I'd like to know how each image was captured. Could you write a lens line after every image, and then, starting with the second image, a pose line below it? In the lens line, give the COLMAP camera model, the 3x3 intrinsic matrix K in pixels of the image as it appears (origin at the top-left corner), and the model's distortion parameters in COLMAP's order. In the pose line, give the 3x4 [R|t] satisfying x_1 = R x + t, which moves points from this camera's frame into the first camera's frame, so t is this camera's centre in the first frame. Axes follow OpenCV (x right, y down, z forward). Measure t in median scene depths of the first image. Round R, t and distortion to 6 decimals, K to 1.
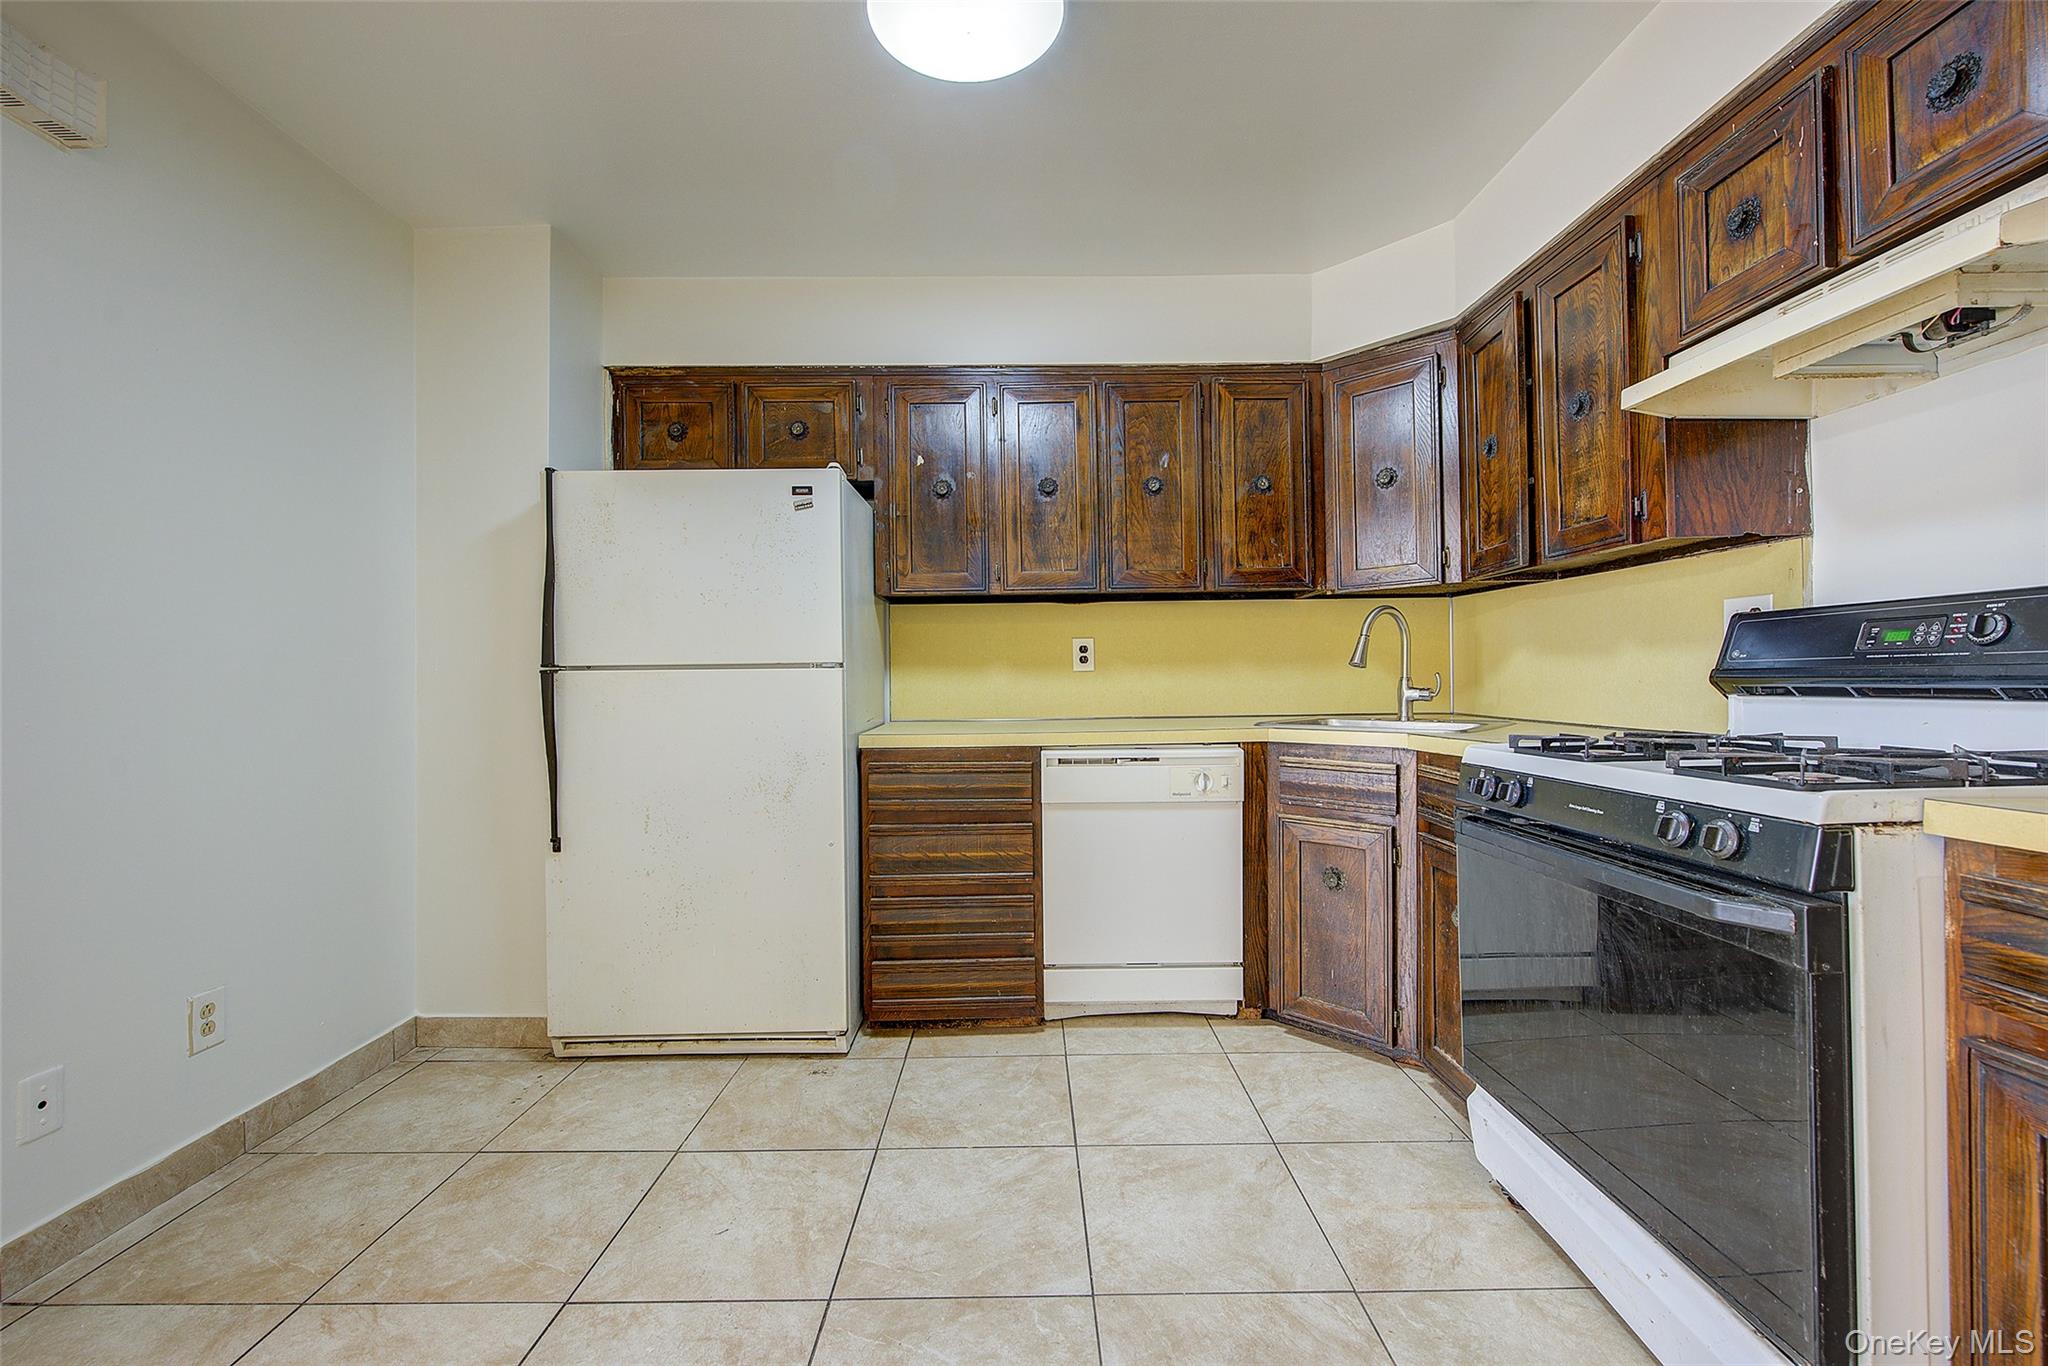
lens RADIAL K [[813.1, 0, 1024.6], [0, 813.1, 680.7], [0, 0, 1]] dist [0.001805, -0.001530]
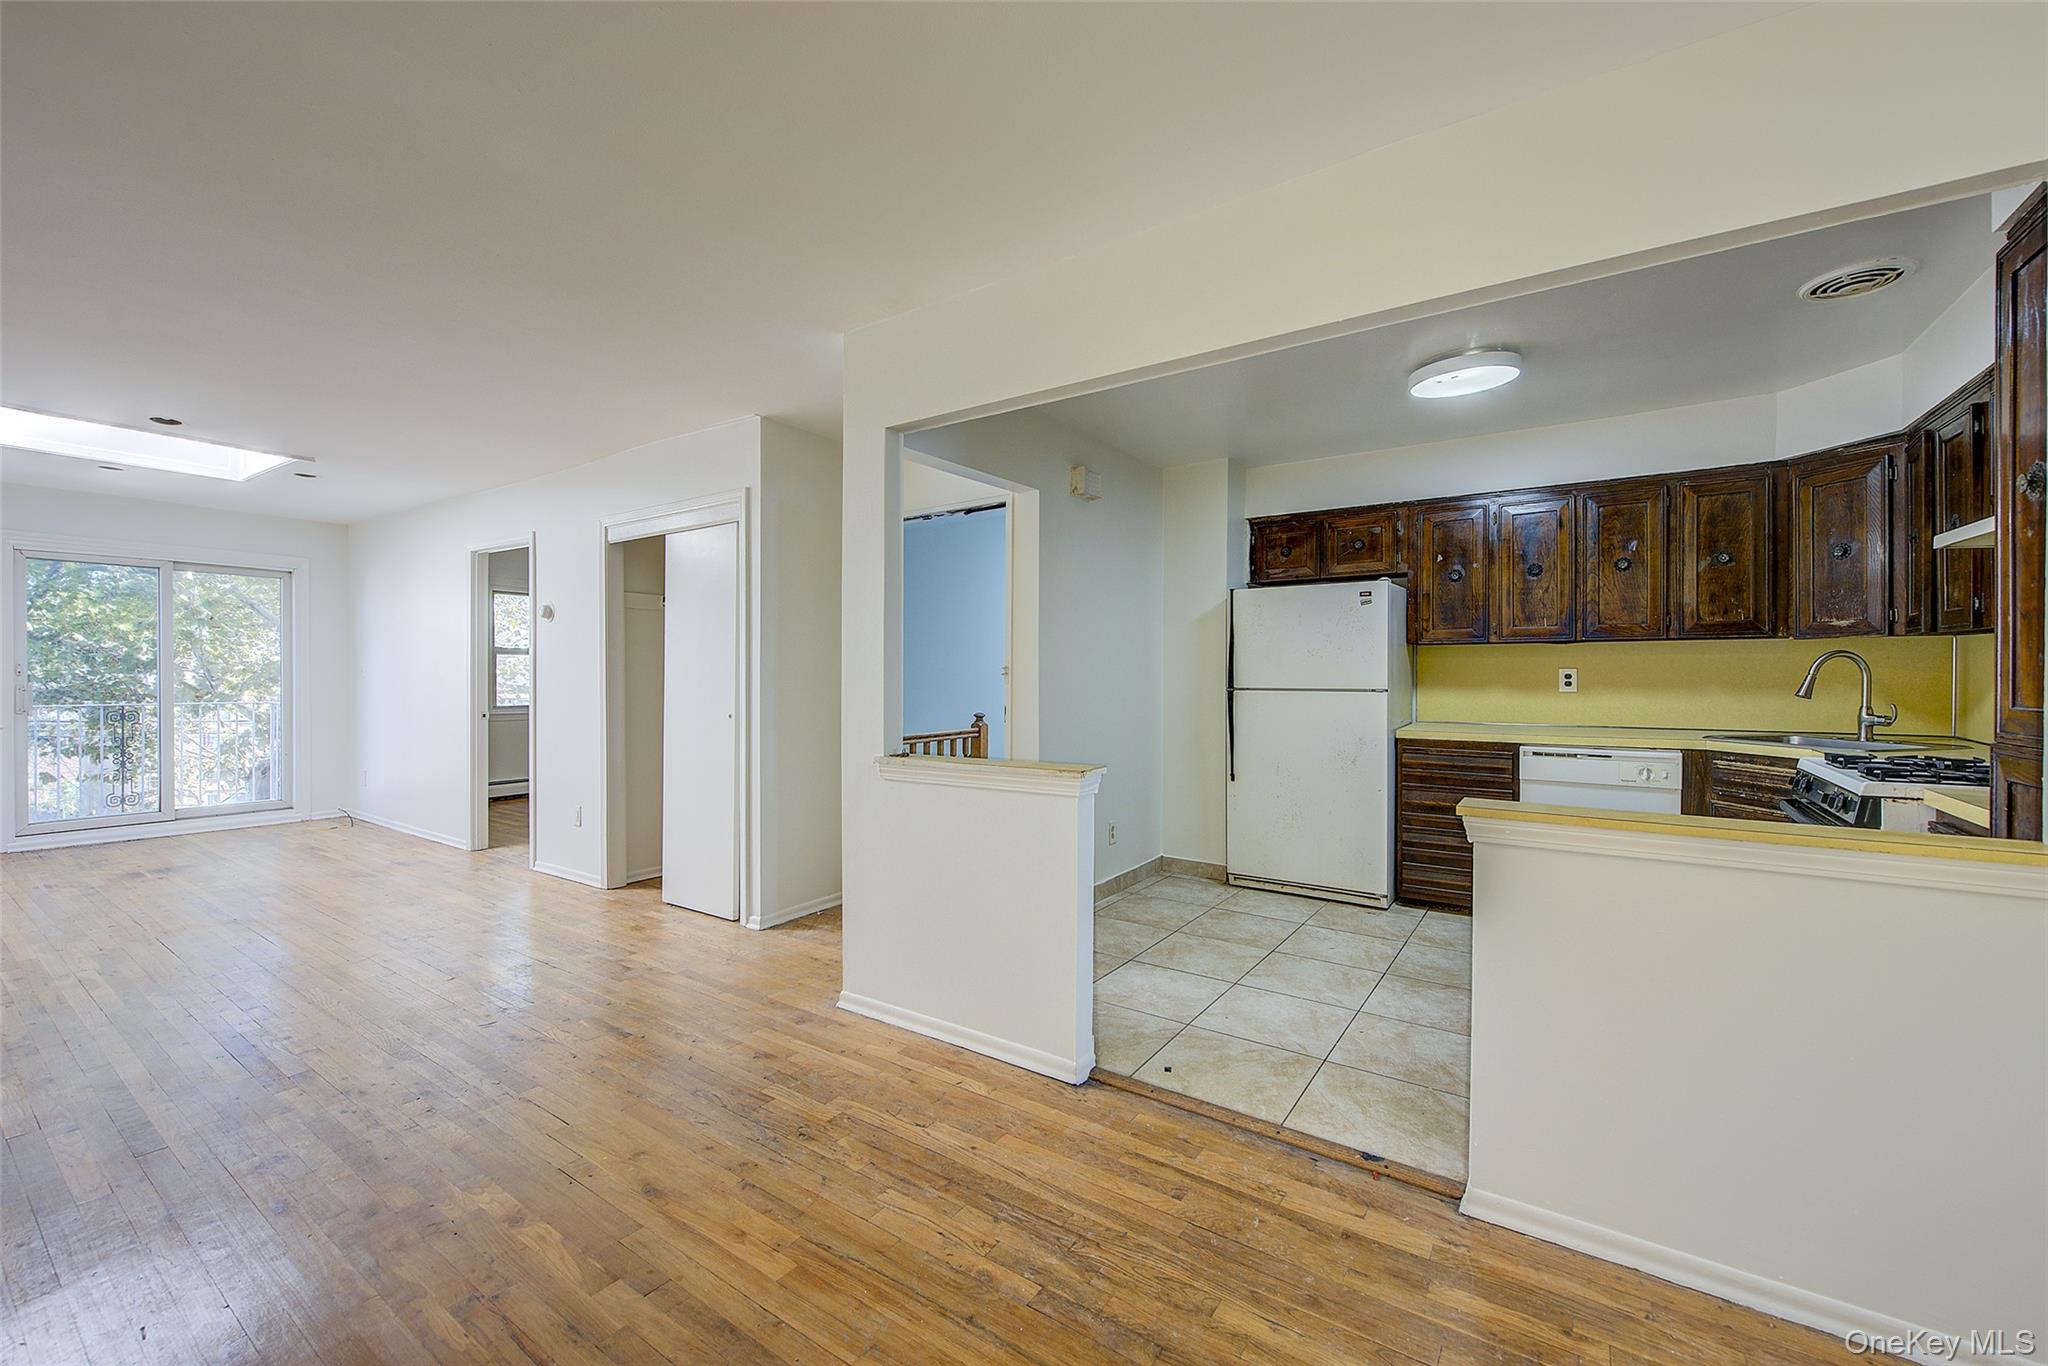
lens RADIAL K [[813.1, 0, 1028.4], [0, 813.1, 680.2], [0, 0, 1]] dist [0.001805, -0.001530]
pose [[0.822555, 0.016614, -0.568442, 0.122492], [-0.007676, 0.999806, 0.018115, -0.059433], [0.568633, -0.010537, 0.822524, -0.796763]]
